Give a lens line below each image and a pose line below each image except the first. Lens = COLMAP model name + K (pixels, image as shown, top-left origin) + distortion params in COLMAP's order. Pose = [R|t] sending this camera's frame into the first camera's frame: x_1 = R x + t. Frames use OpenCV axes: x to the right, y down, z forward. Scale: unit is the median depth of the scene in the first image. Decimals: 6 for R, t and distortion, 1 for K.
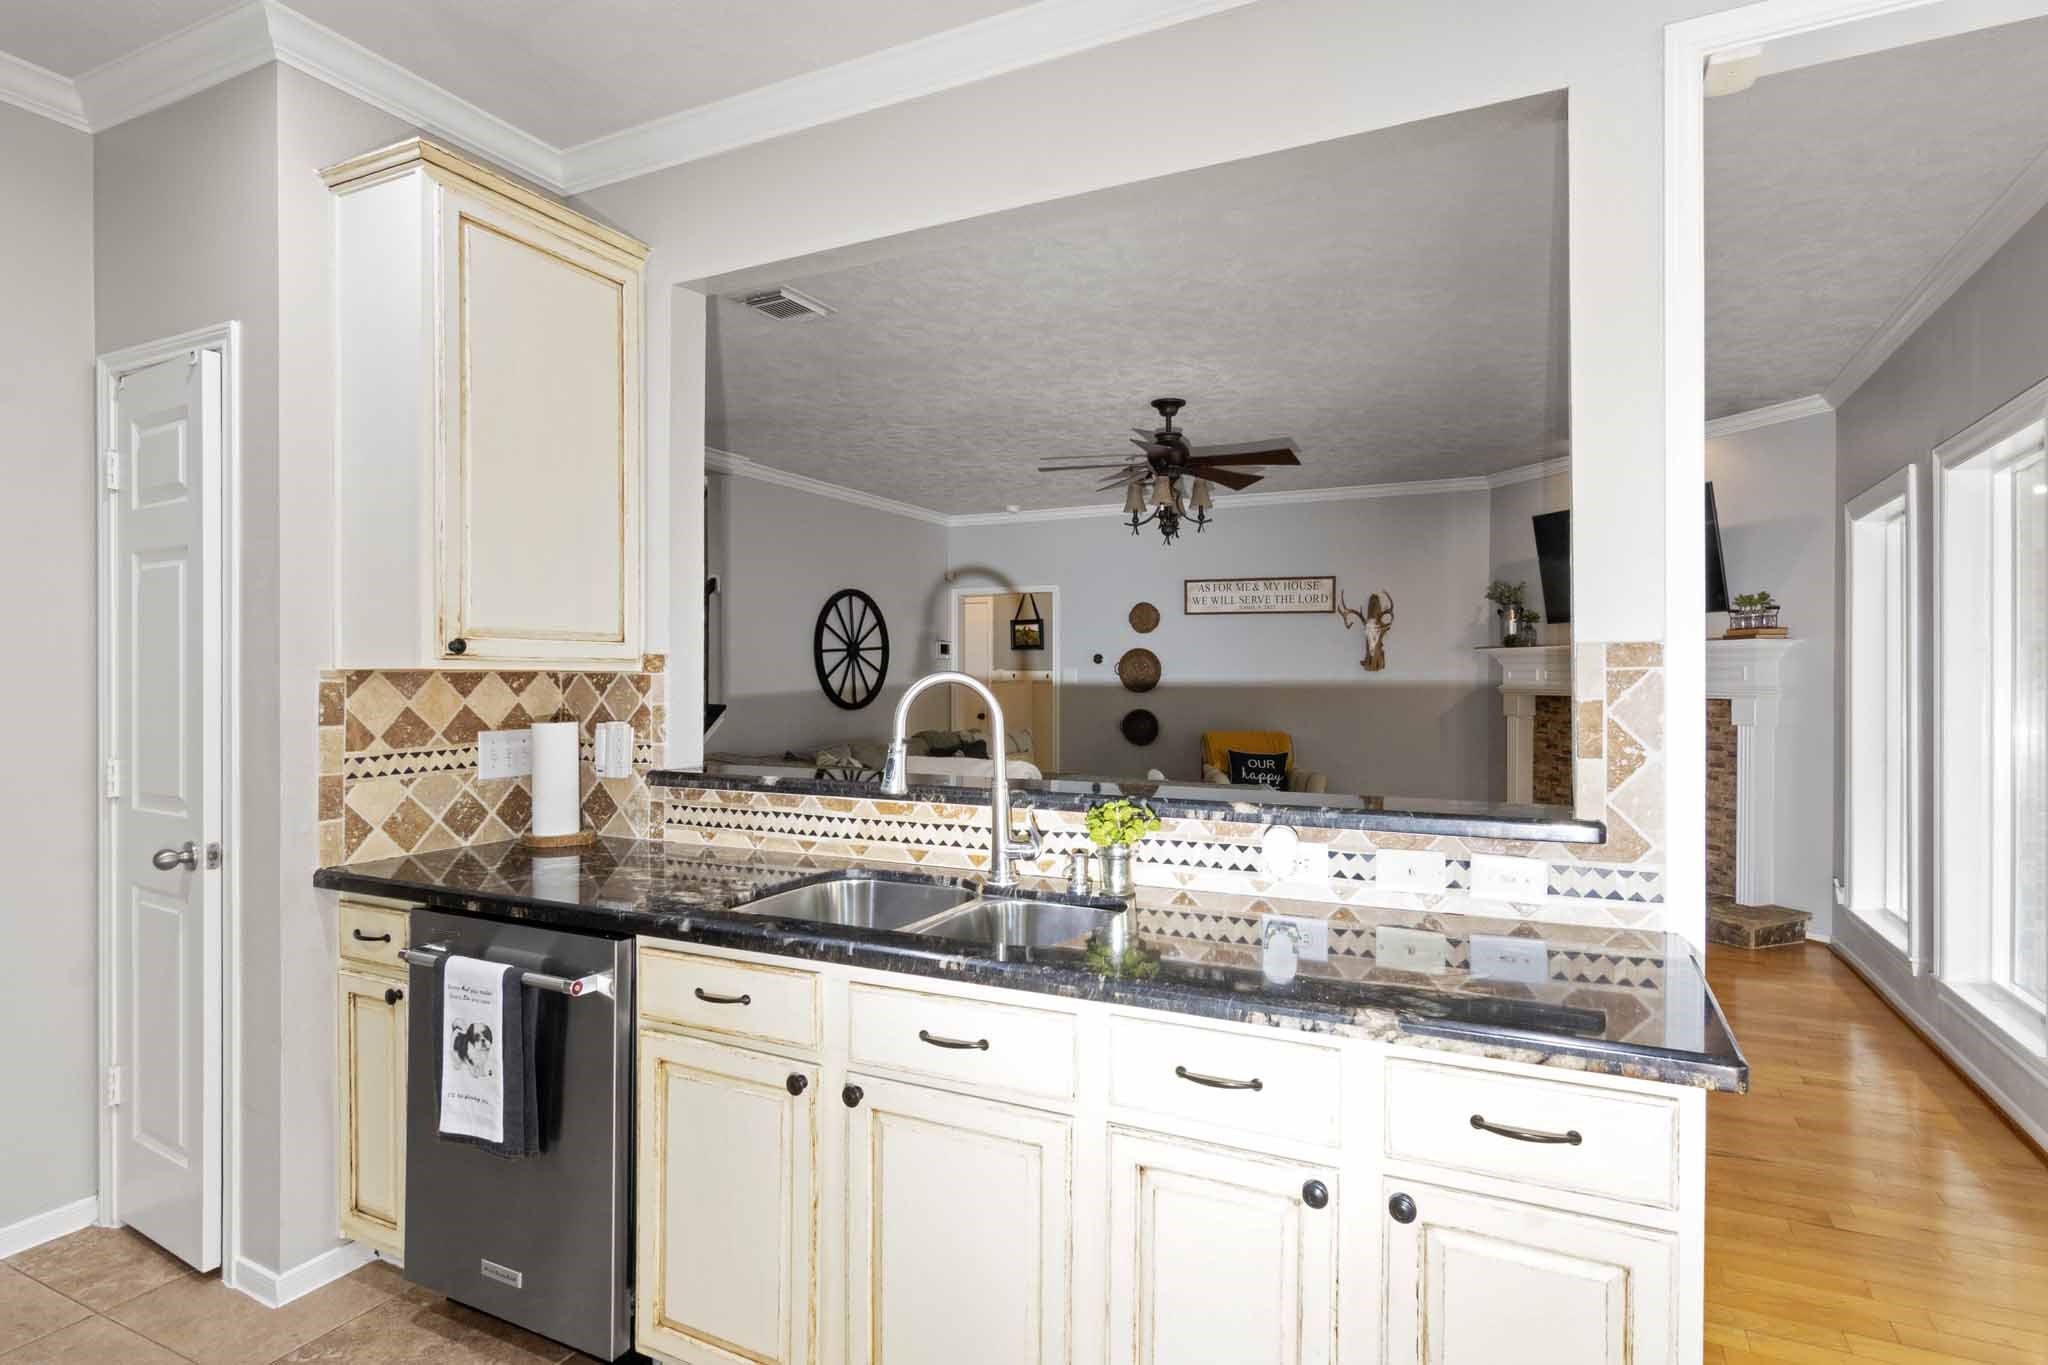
lens RADIAL K [[1046.1, 0, 1024.0], [0, 1046.1, 682.5], [0, 0, 1]] dist [-0.001990, -0.000393]
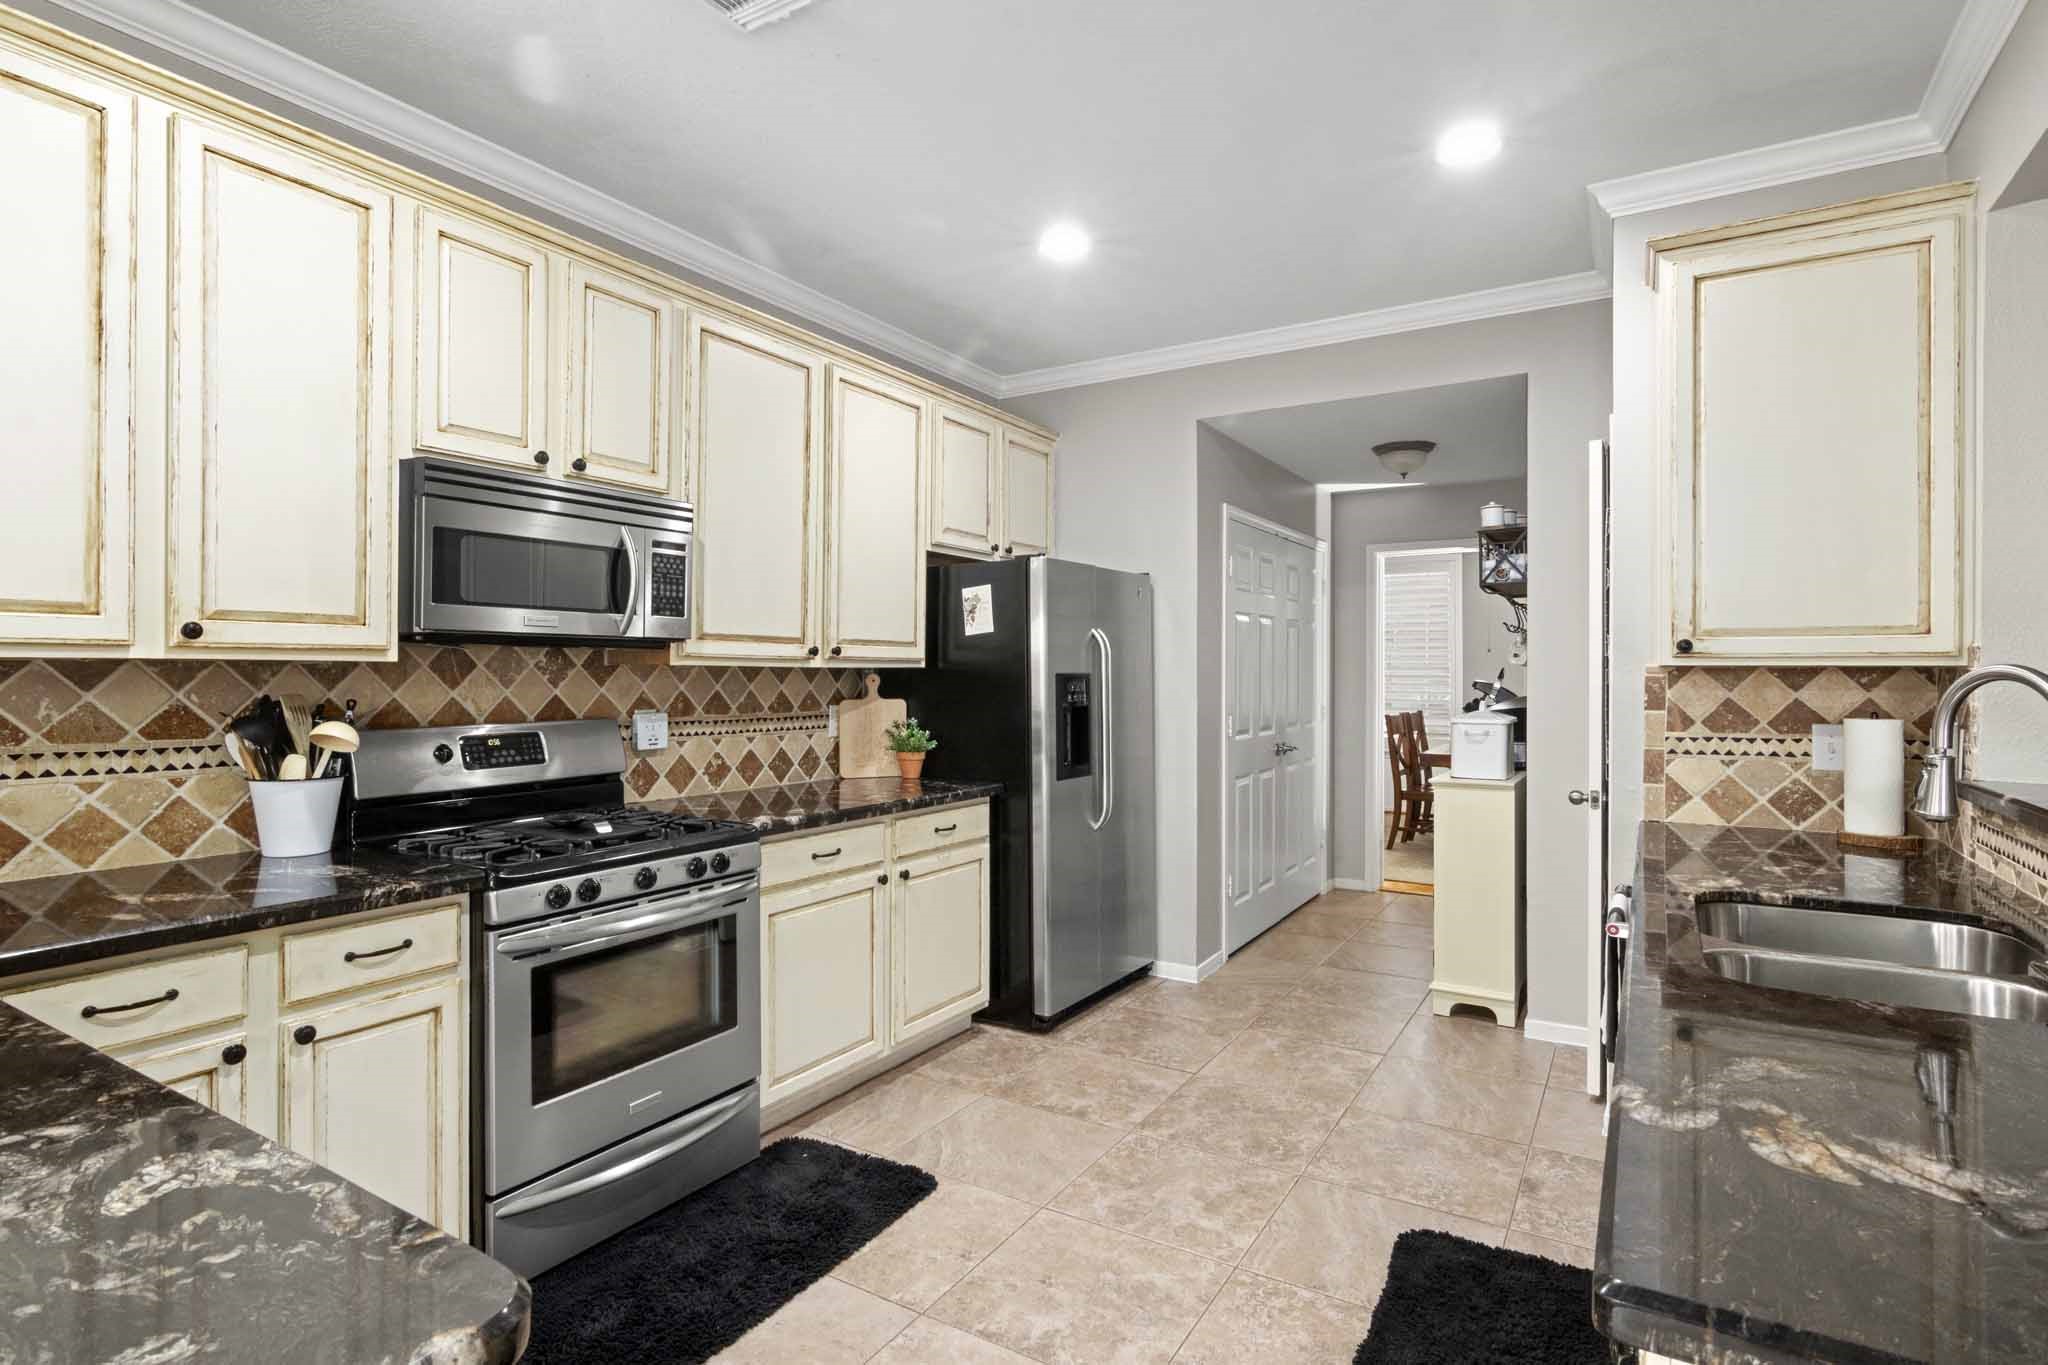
lens RADIAL K [[1046.1, 0, 1024.0], [0, 1046.1, 682.5], [0, 0, 1]] dist [-0.001990, -0.000393]
pose [[-0.100572, 0.009305, -0.994886, 0.640003], [-0.004458, 0.999942, 0.009802, -0.001600], [0.994920, 0.005421, -0.100525, 0.337248]]
